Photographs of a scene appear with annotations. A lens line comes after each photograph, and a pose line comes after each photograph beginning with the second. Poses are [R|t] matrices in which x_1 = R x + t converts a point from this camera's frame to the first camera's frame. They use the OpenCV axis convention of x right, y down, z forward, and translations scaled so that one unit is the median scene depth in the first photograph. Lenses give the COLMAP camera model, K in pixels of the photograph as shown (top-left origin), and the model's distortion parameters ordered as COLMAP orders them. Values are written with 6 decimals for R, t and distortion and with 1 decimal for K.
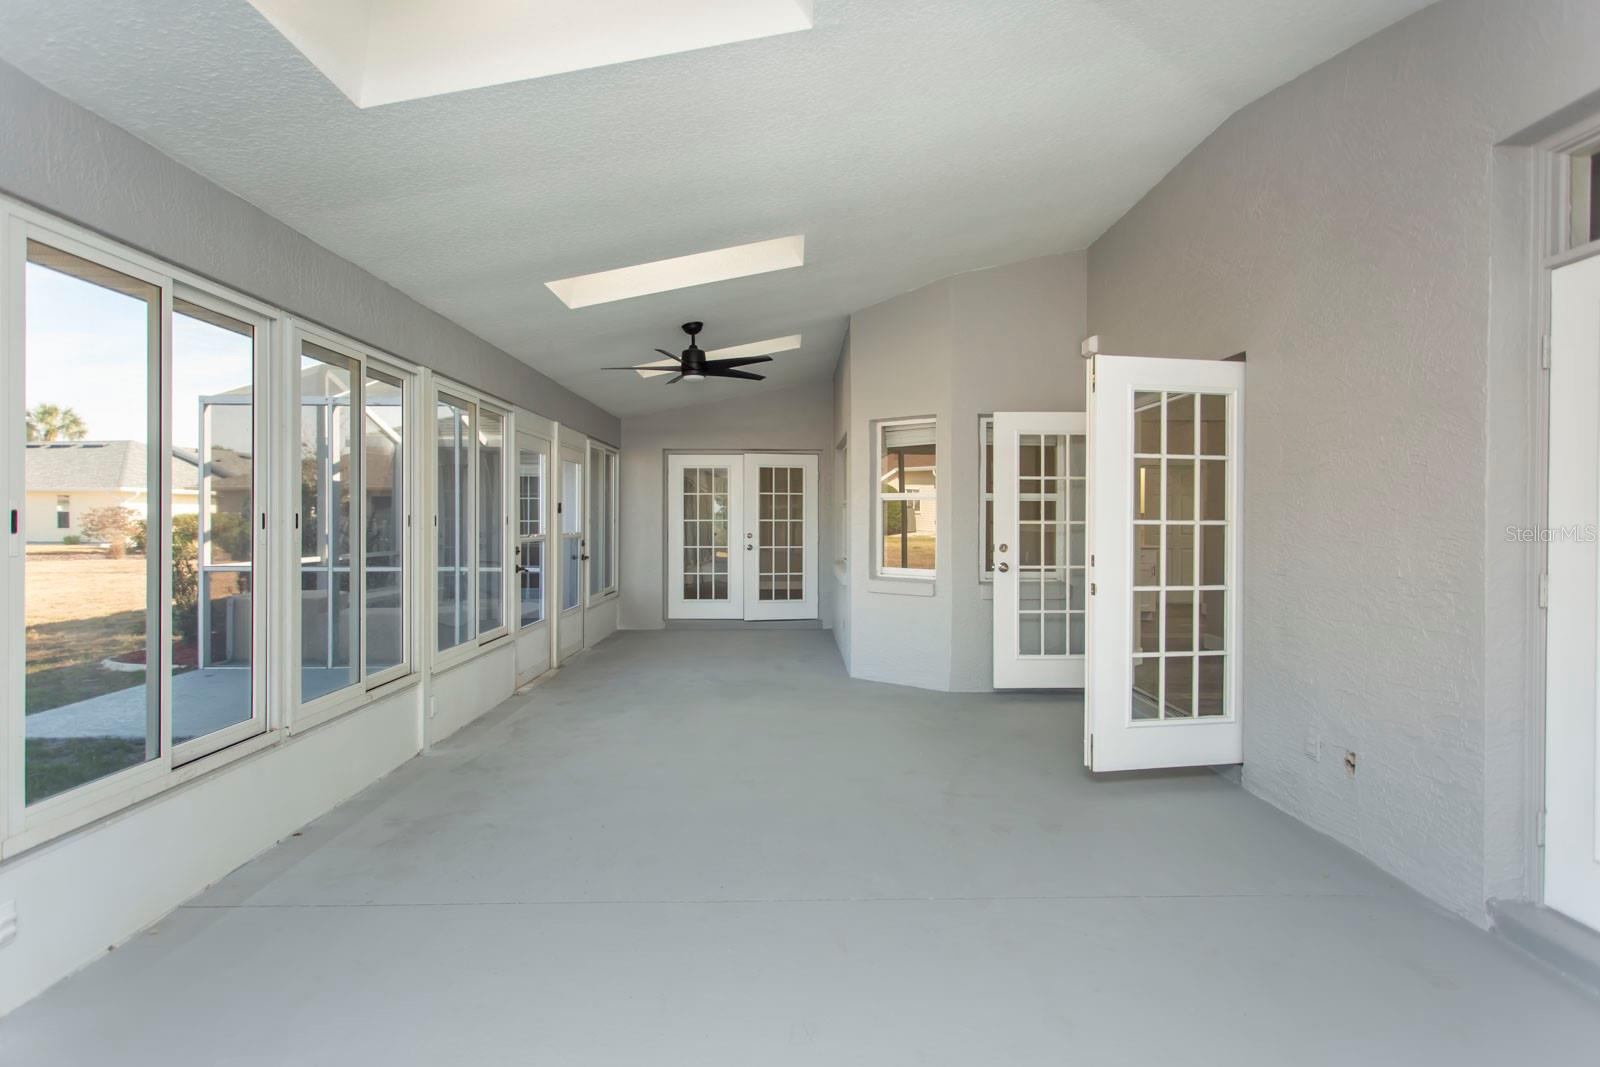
lens RADIAL K [[788.0, 0, 795.1], [0, 788.0, 519.7], [0, 0, 1]] dist [-0.002260, 0.000873]
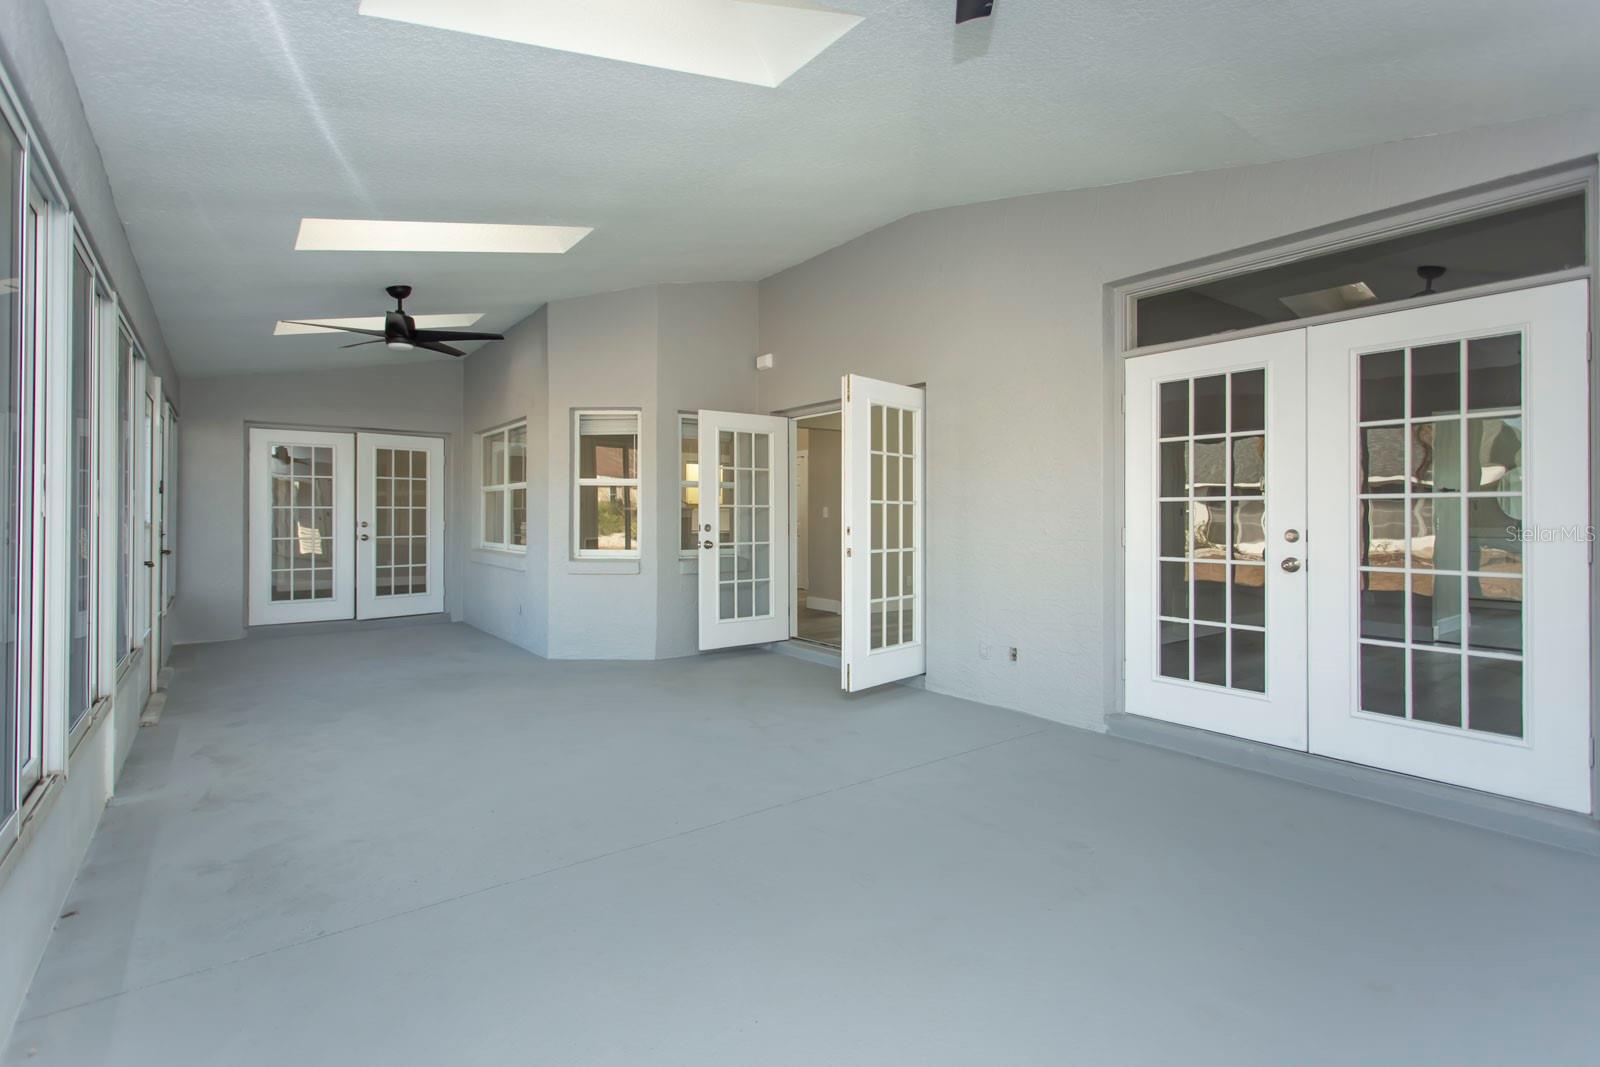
lens RADIAL K [[767.6, 0, 797.9], [0, 767.6, 509.2], [0, 0, 1]] dist [-0.016205, 0.000234]
pose [[0.804584, 0.002839, 0.593832, -0.282144], [0.001839, 0.999972, -0.007272, 0.015974], [-0.593836, 0.006943, 0.804556, 0.016244]]
